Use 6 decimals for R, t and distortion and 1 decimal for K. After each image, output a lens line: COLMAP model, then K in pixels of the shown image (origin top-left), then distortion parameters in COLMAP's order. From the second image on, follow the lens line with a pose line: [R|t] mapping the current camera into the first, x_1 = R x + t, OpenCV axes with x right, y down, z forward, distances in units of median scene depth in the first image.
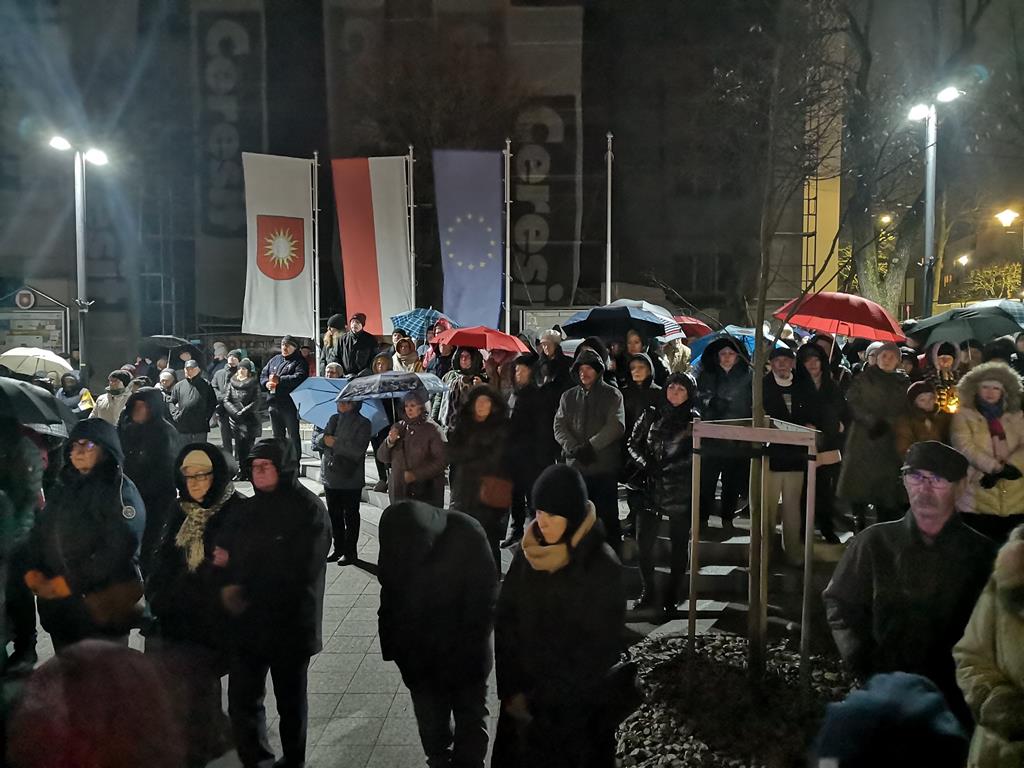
lens RADIAL K [[832.8, 0, 510.7], [0, 832.8, 364.2], [0, 0, 1]] dist [0.065325, -0.098194]
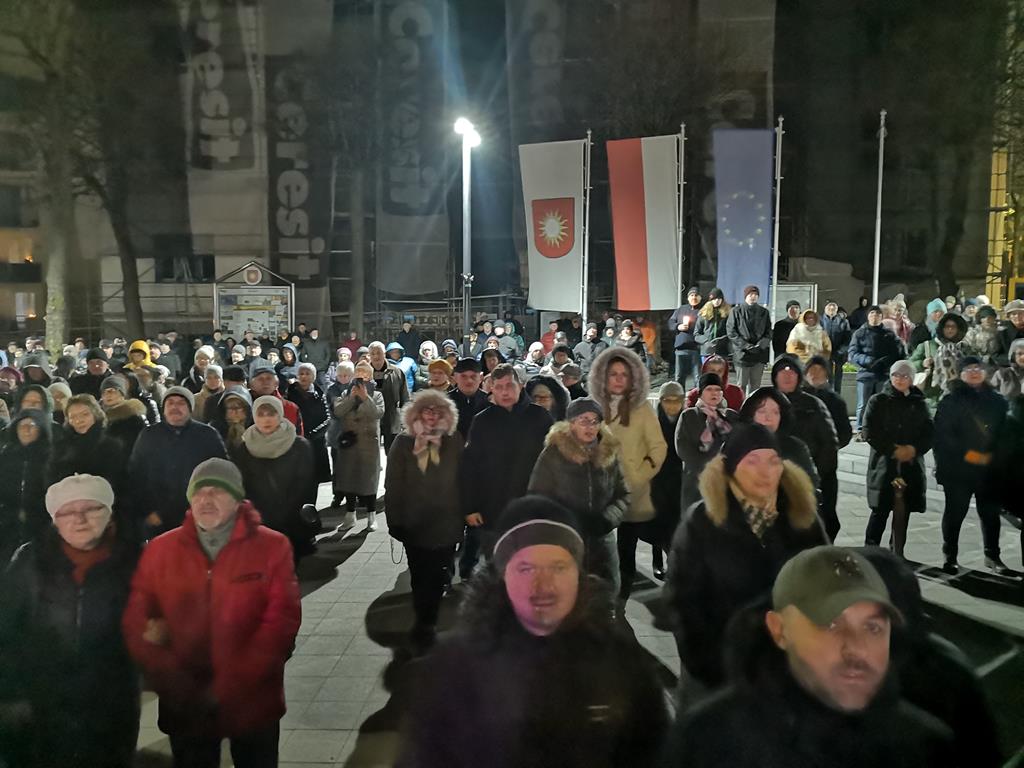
lens RADIAL K [[832.8, 0, 510.7], [0, 832.8, 364.2], [0, 0, 1]] dist [0.065325, -0.098194]
pose [[0.999890, -0.001289, -0.014767, -0.312872], [0.001705, 0.999601, 0.028207, 0.004776], [0.014725, -0.028229, 0.999493, -0.043792]]
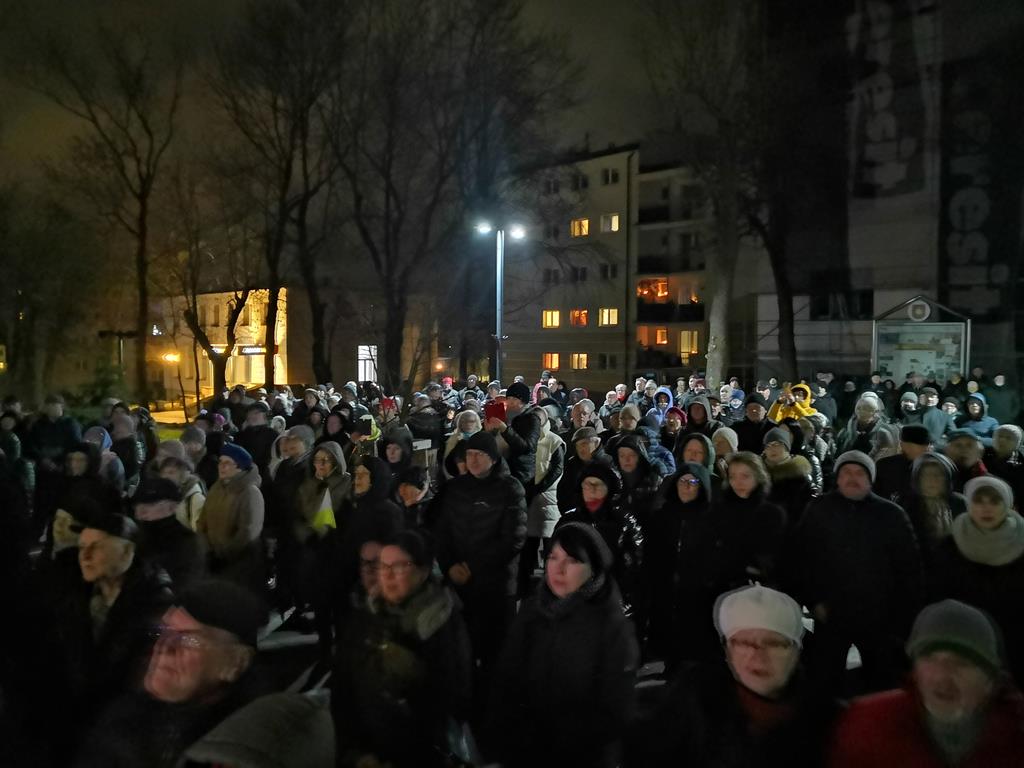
lens RADIAL K [[832.8, 0, 510.7], [0, 832.8, 364.2], [0, 0, 1]] dist [0.065325, -0.098194]
pose [[0.734821, 0.021686, -0.677915, -0.361842], [-0.031509, 0.999501, -0.002181, -0.003615], [0.677529, 0.022964, 0.735137, 0.031002]]
